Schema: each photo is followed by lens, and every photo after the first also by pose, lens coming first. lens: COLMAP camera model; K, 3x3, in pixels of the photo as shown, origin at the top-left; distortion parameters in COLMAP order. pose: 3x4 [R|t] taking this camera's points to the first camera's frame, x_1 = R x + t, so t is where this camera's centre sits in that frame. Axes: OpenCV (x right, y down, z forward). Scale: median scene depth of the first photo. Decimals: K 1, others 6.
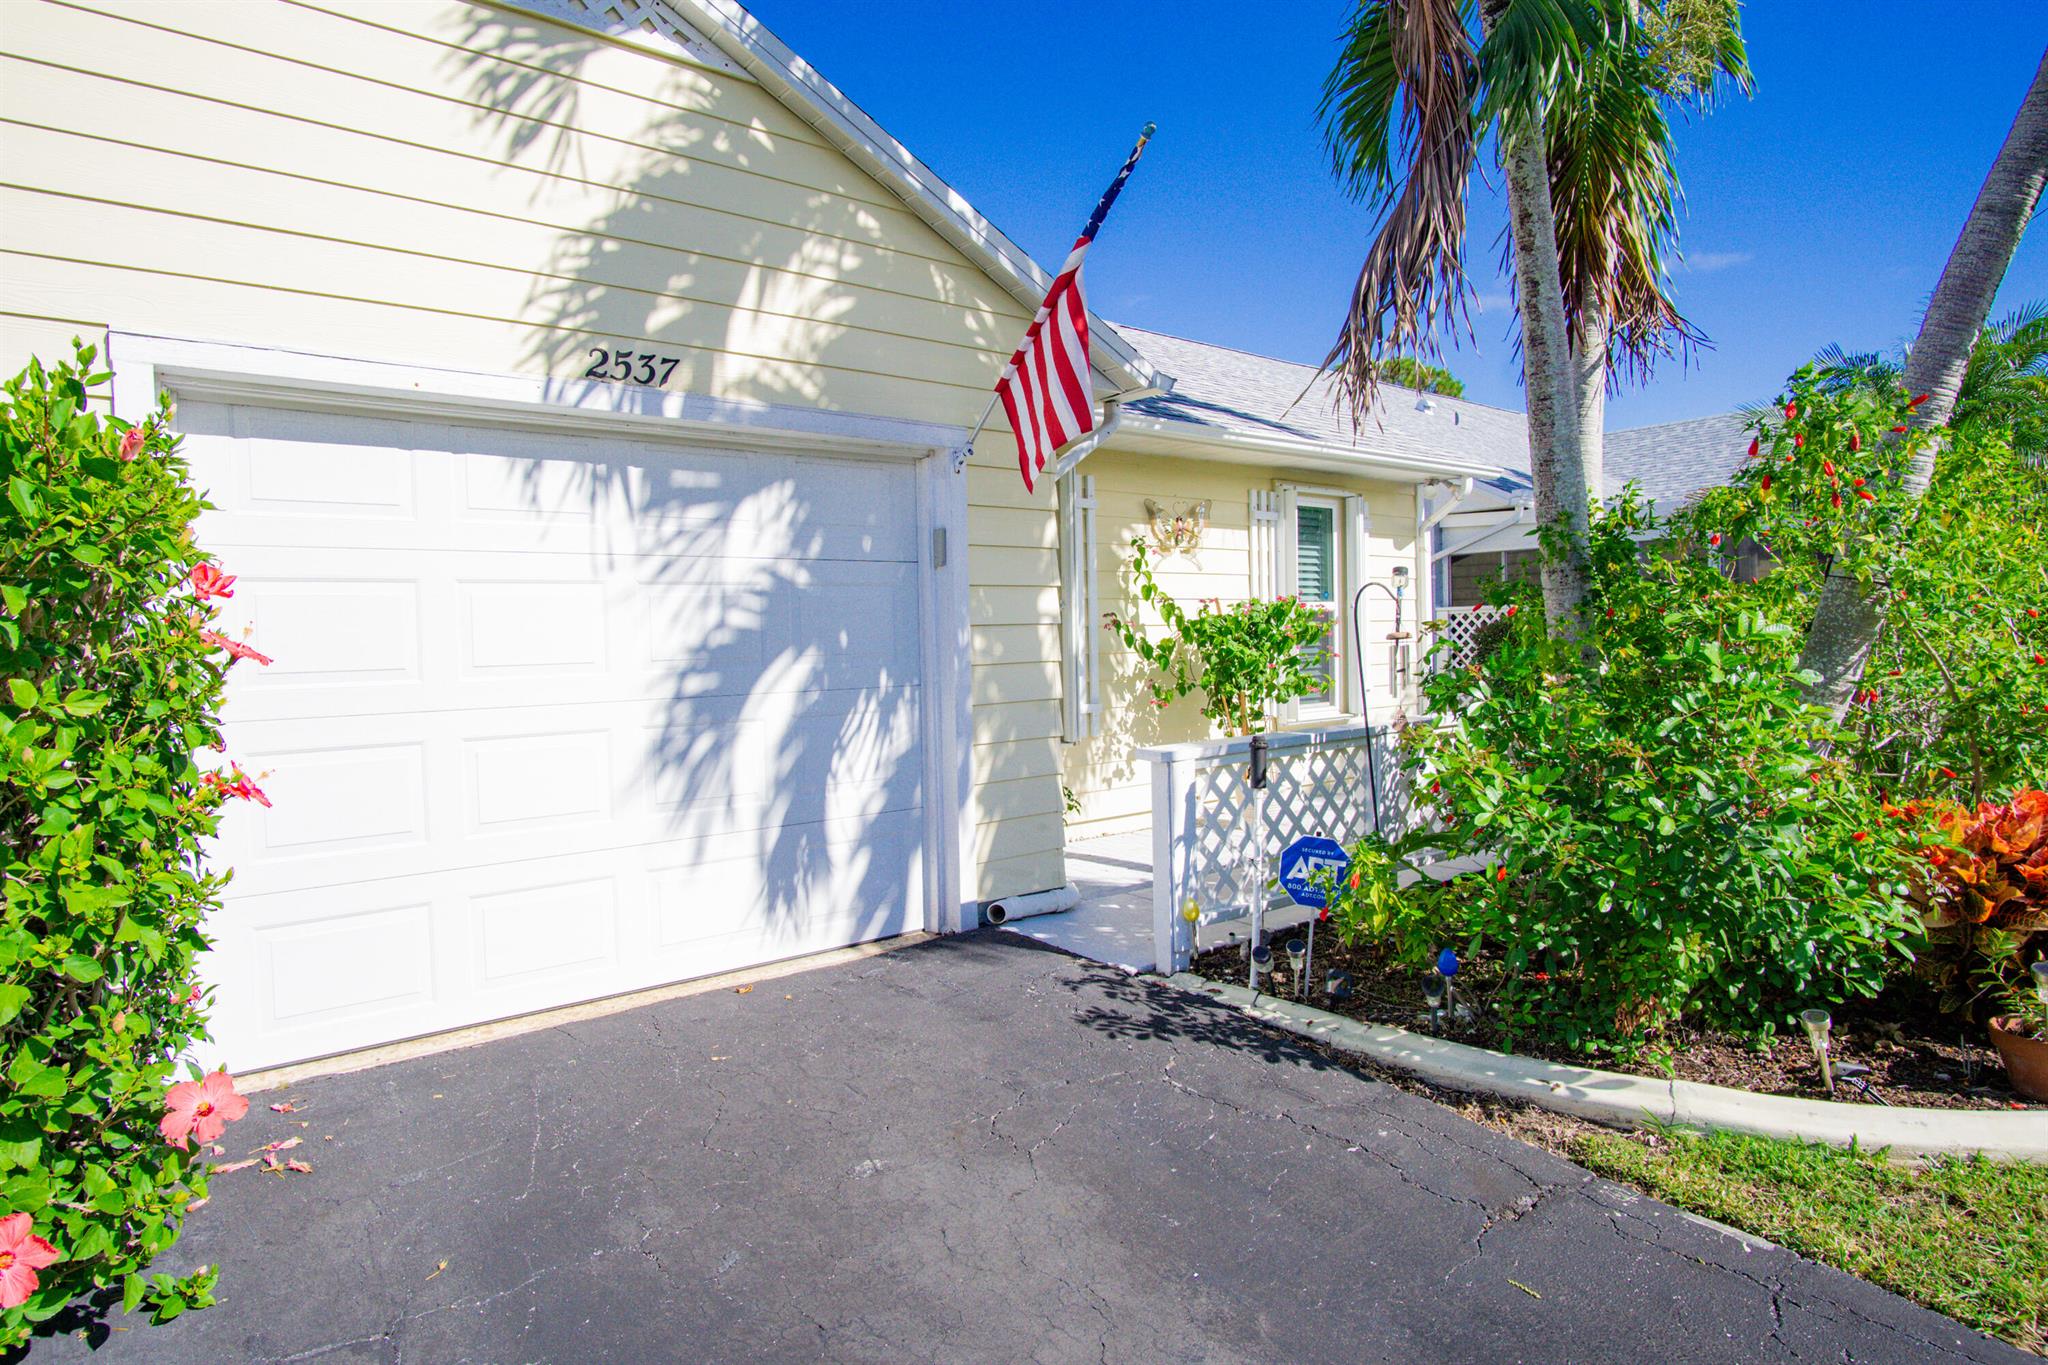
lens RADIAL K [[1088.7, 0, 1016.8], [0, 1088.7, 678.6], [0, 0, 1]] dist [0.021738, -0.000042]
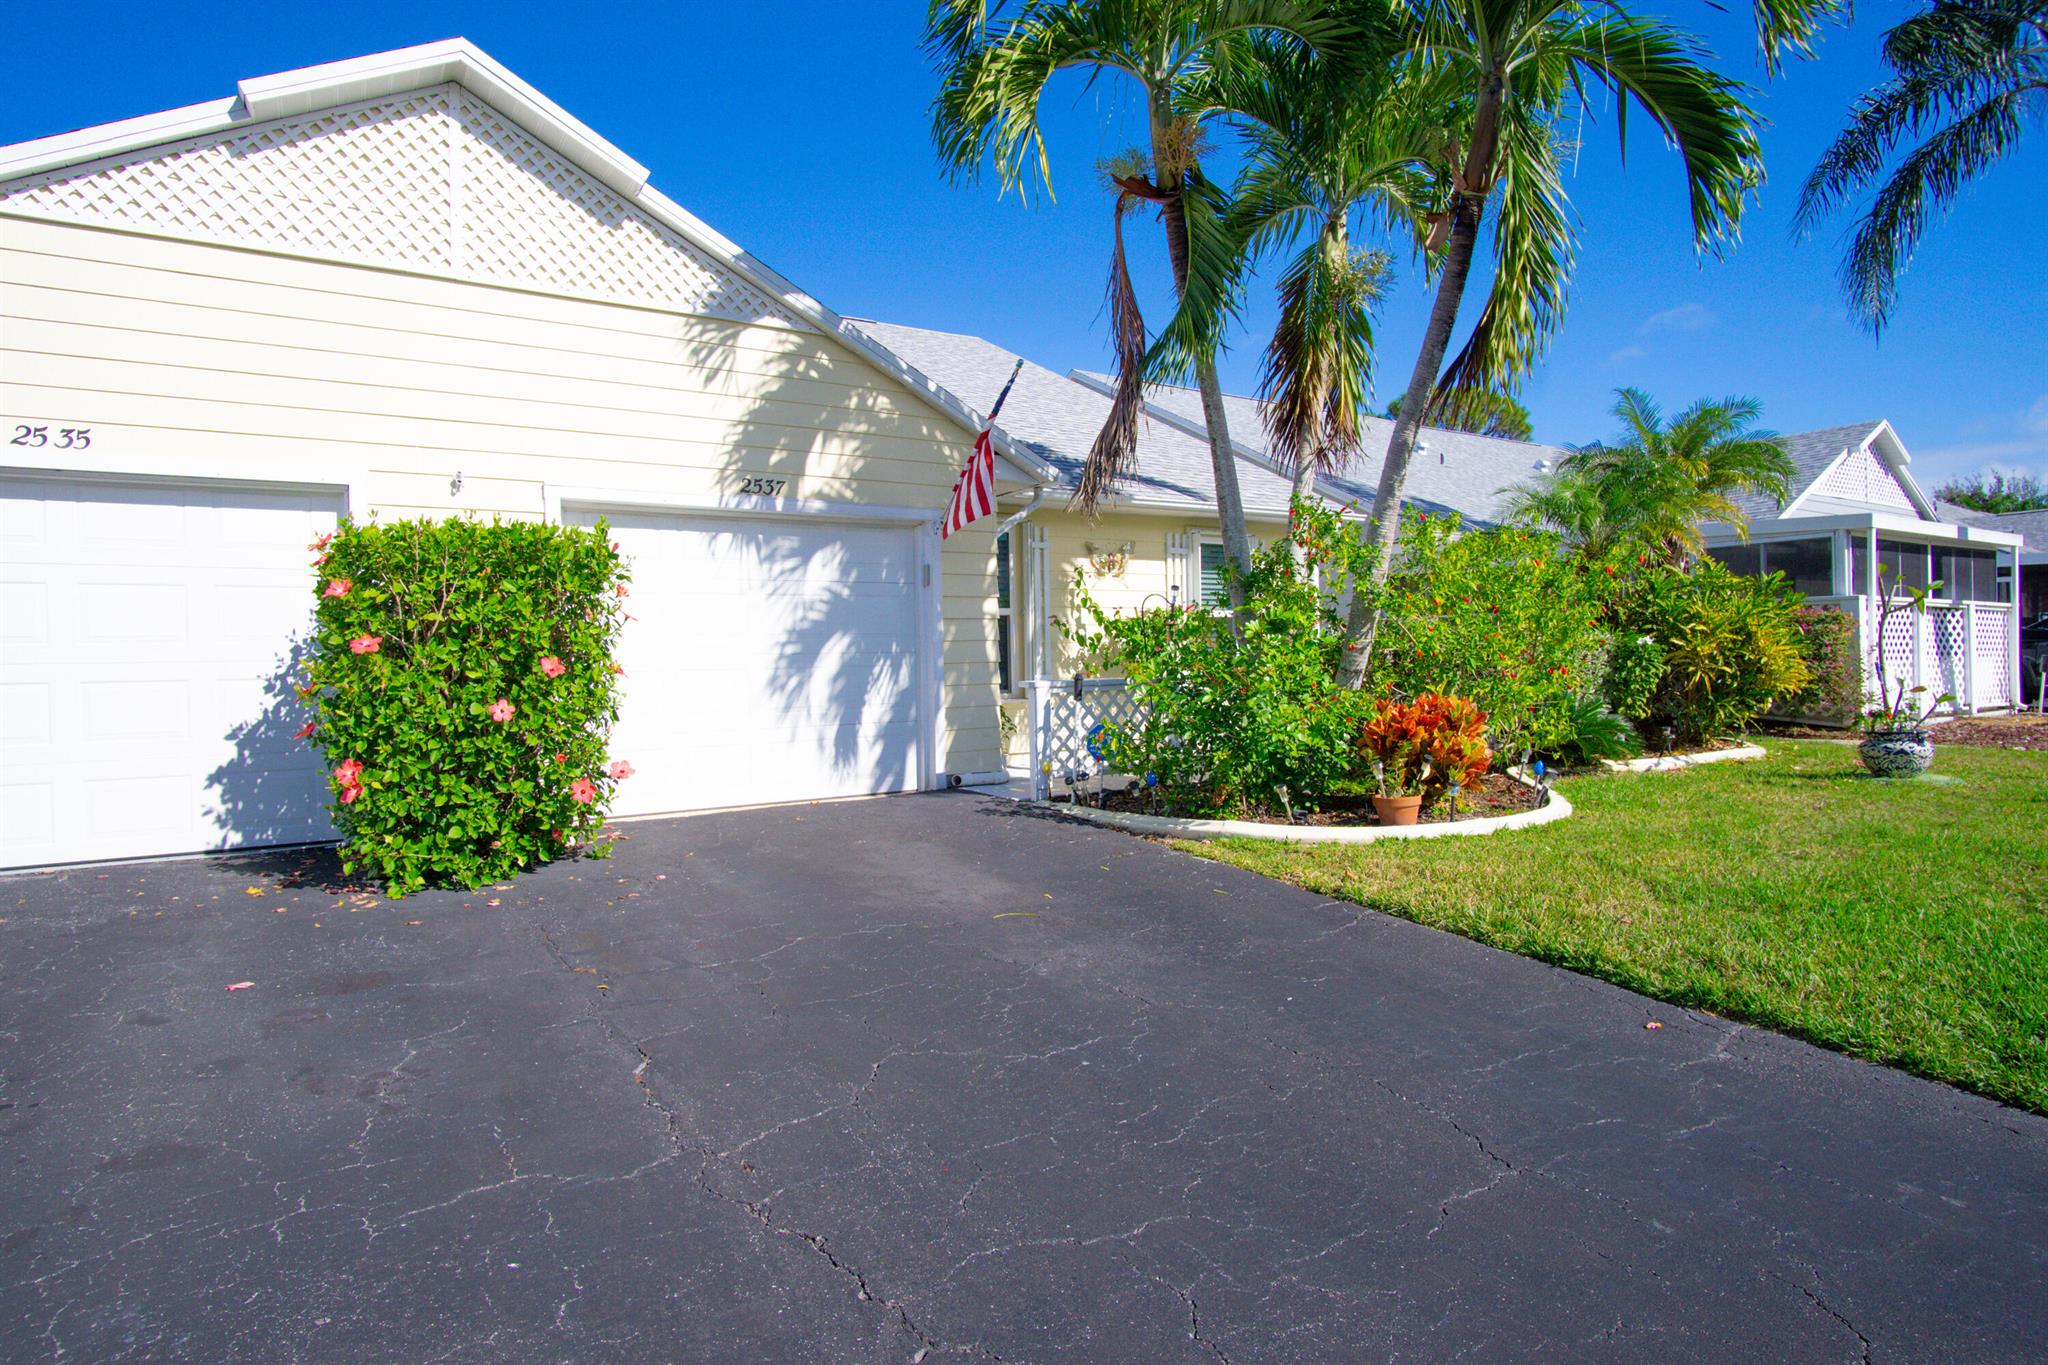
lens RADIAL K [[1088.7, 0, 1017.7], [0, 1088.7, 684.4], [0, 0, 1]] dist [0.021738, -0.000042]
pose [[0.996284, 0.002012, -0.086102, 0.261613], [-0.003187, 0.999904, -0.013515, 0.090614], [0.086067, 0.013739, 0.996195, -0.851382]]
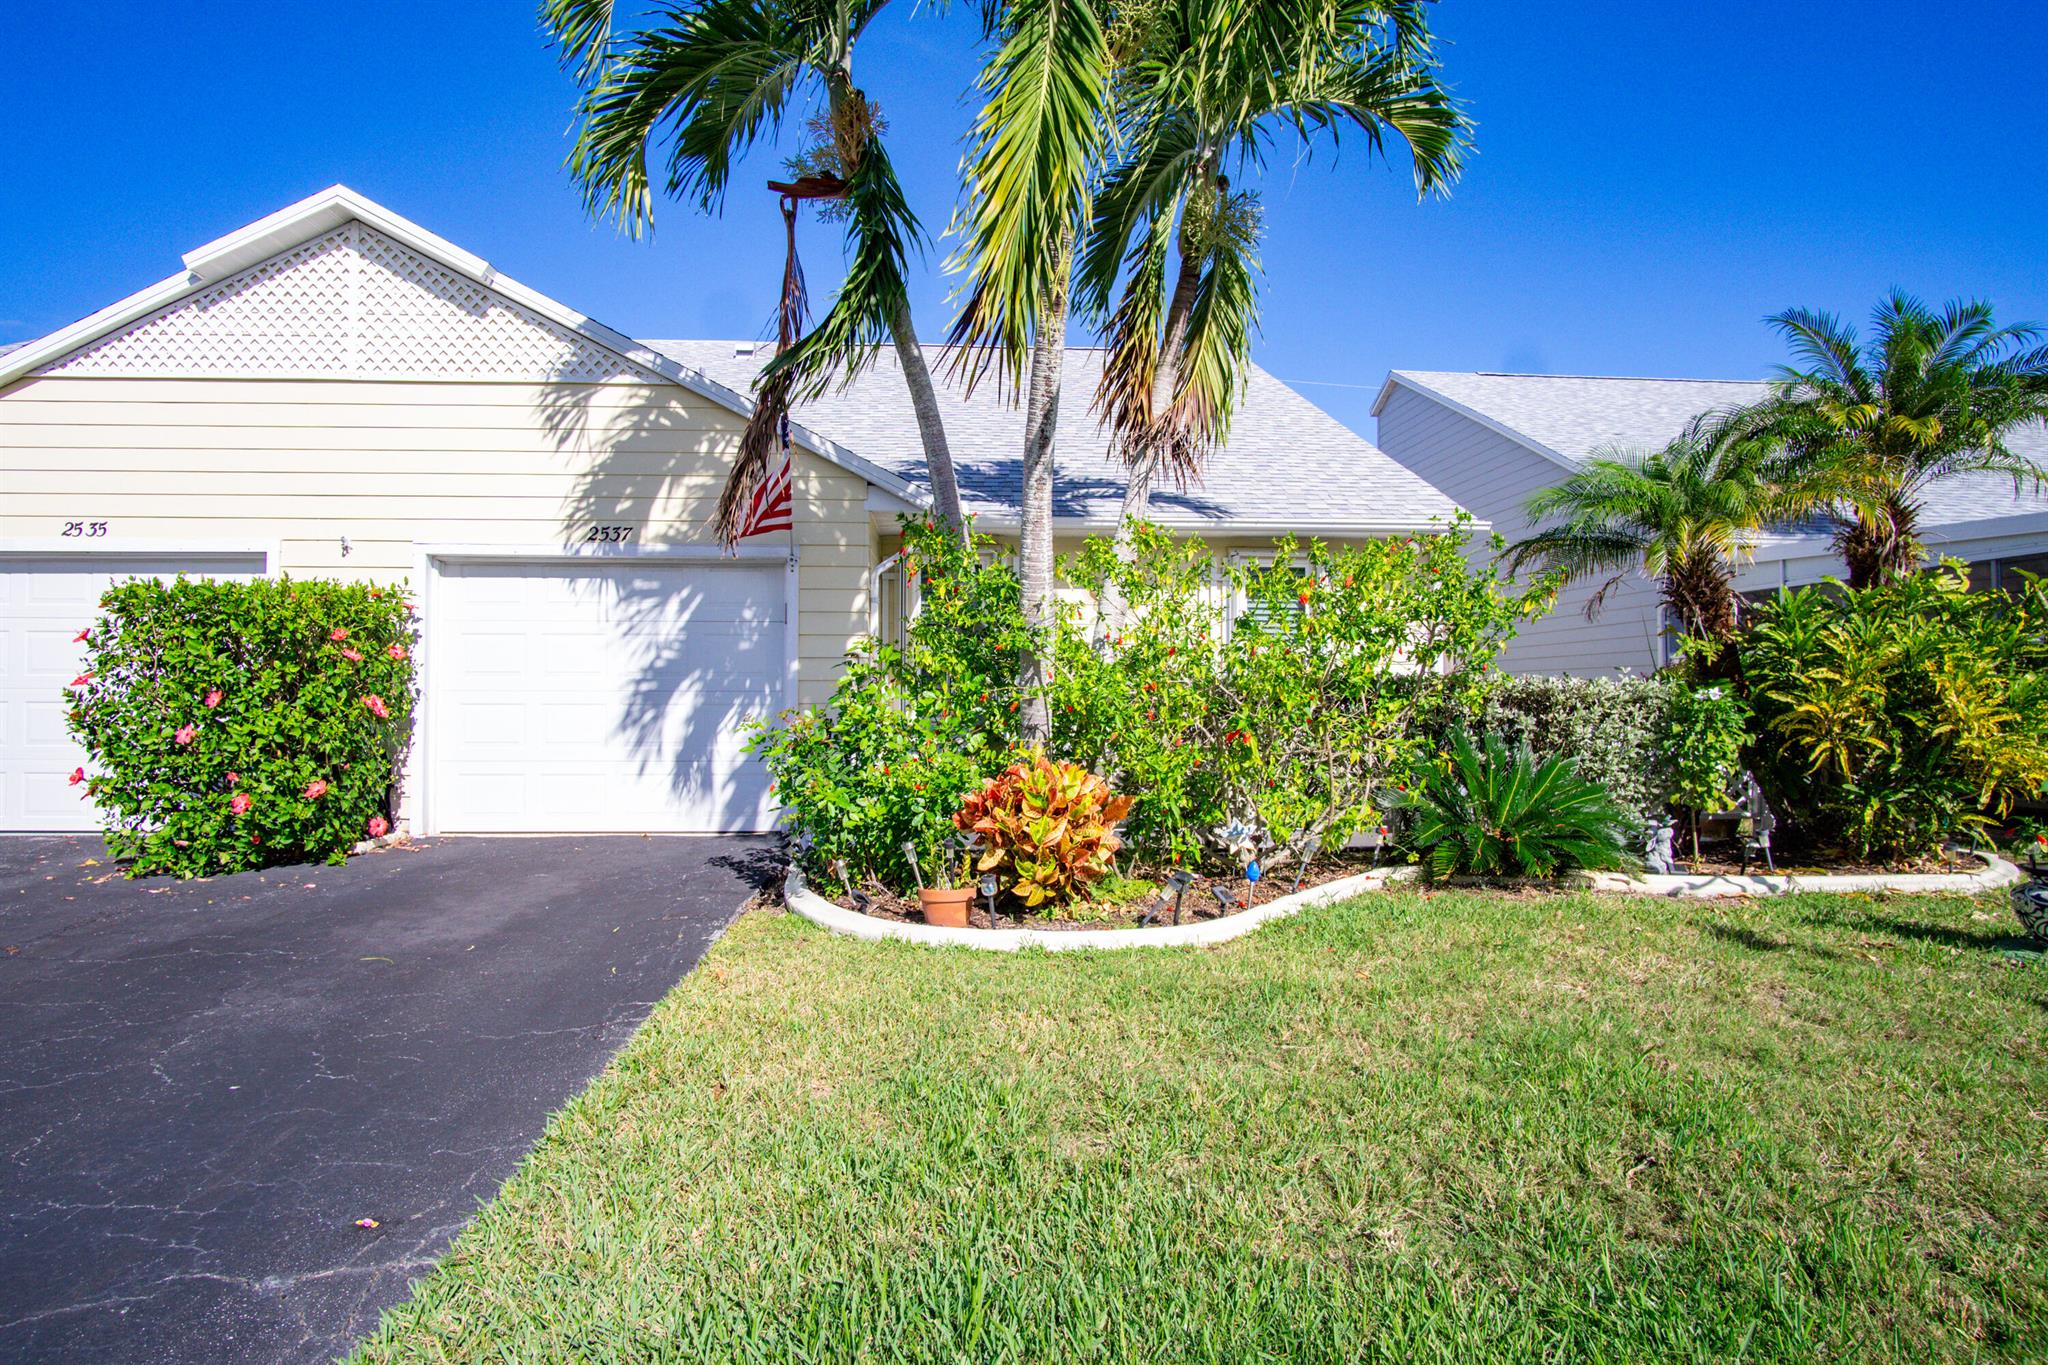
lens RADIAL K [[1088.7, 0, 1027.3], [0, 1088.7, 684.3], [0, 0, 1]] dist [0.021738, -0.000042]
pose [[0.825245, 0.015323, -0.564568, 1.403112], [-0.038968, 0.998794, -0.029853, 0.032723], [0.563430, 0.046636, 0.824847, -0.246545]]
